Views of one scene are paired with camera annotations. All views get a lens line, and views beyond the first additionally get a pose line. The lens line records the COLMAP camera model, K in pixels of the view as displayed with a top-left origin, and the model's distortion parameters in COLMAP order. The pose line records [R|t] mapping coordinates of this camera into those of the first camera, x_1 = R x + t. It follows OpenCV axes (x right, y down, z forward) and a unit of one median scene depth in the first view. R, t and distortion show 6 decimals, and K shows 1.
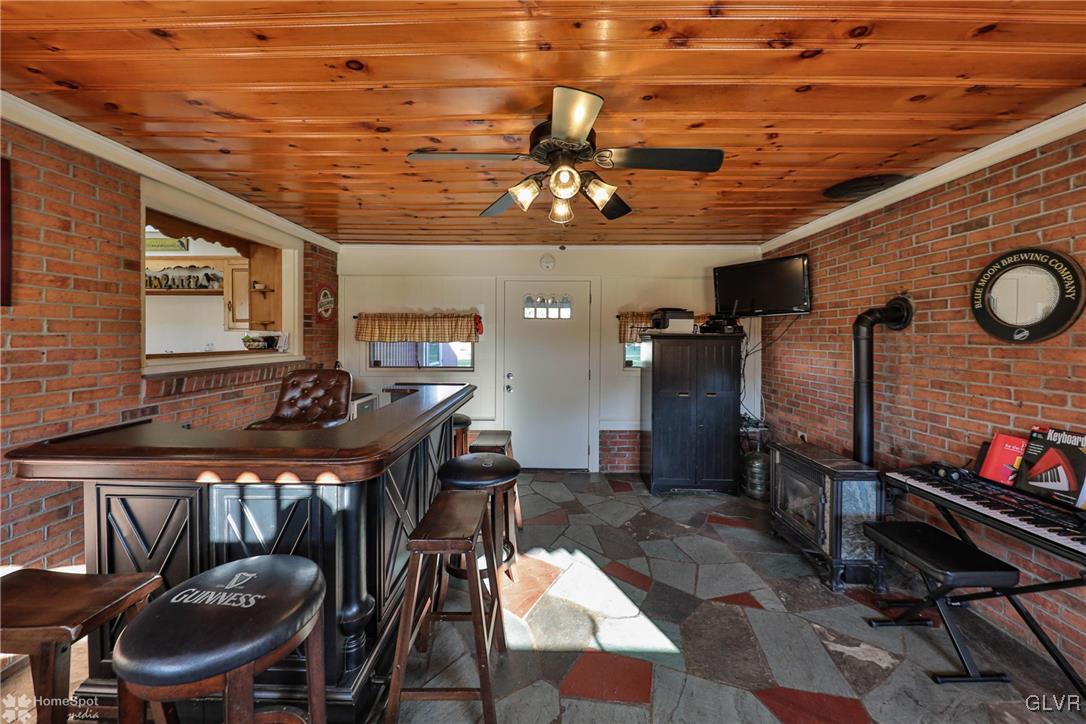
lens RADIAL K [[360.8, 0, 544.9], [0, 360.8, 337.9], [0, 0, 1]] dist [-0.003323, -0.001695]
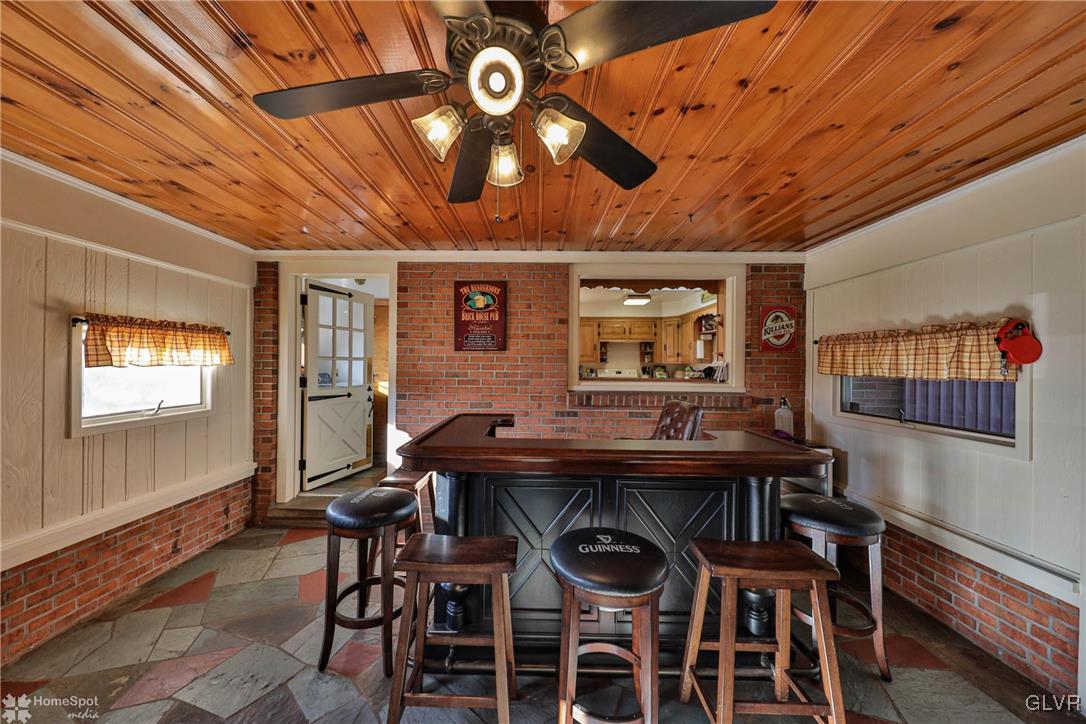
lens RADIAL K [[360.8, 0, 534.4], [0, 360.8, 360.6], [0, 0, 1]] dist [-0.003323, -0.001695]
pose [[0.016465, -0.010536, -0.999809, 0.554826], [-0.012464, 0.999865, -0.010742, -0.008209], [0.999787, 0.012638, 0.016332, 1.000942]]
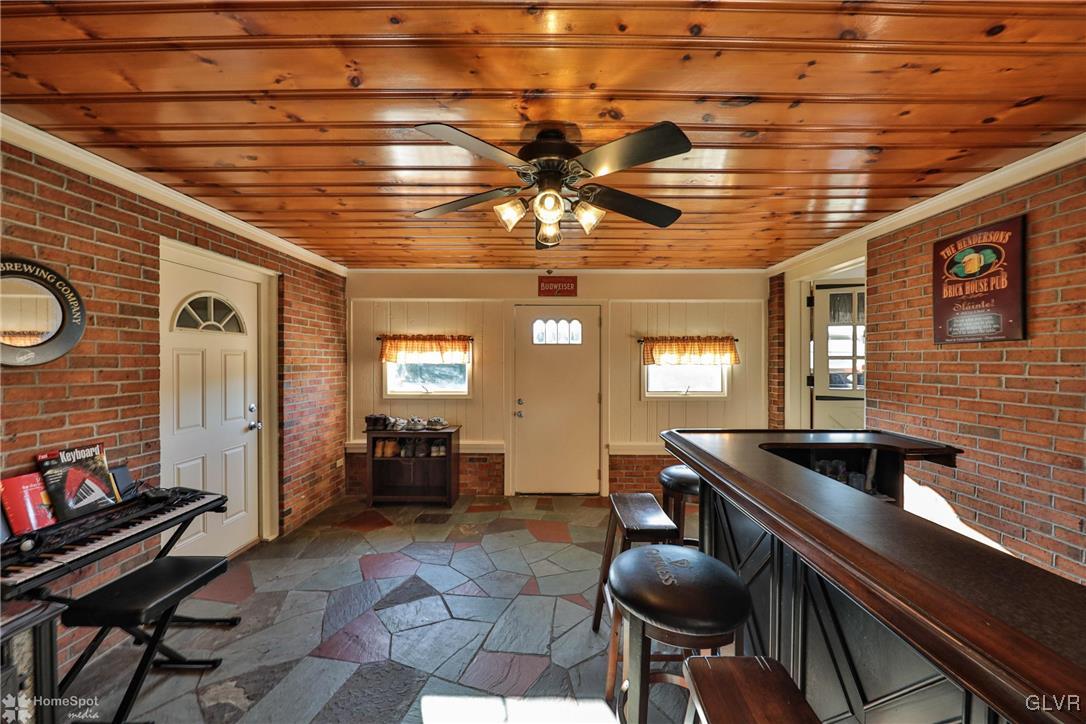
lens RADIAL K [[360.8, 0, 537.1], [0, 360.8, 362.6], [0, 0, 1]] dist [-0.003323, -0.001695]
pose [[-0.999853, -0.007196, -0.015574, 0.093297], [-0.007389, 0.999896, 0.012384, -0.015183], [0.015484, 0.012497, -0.999802, 1.891726]]
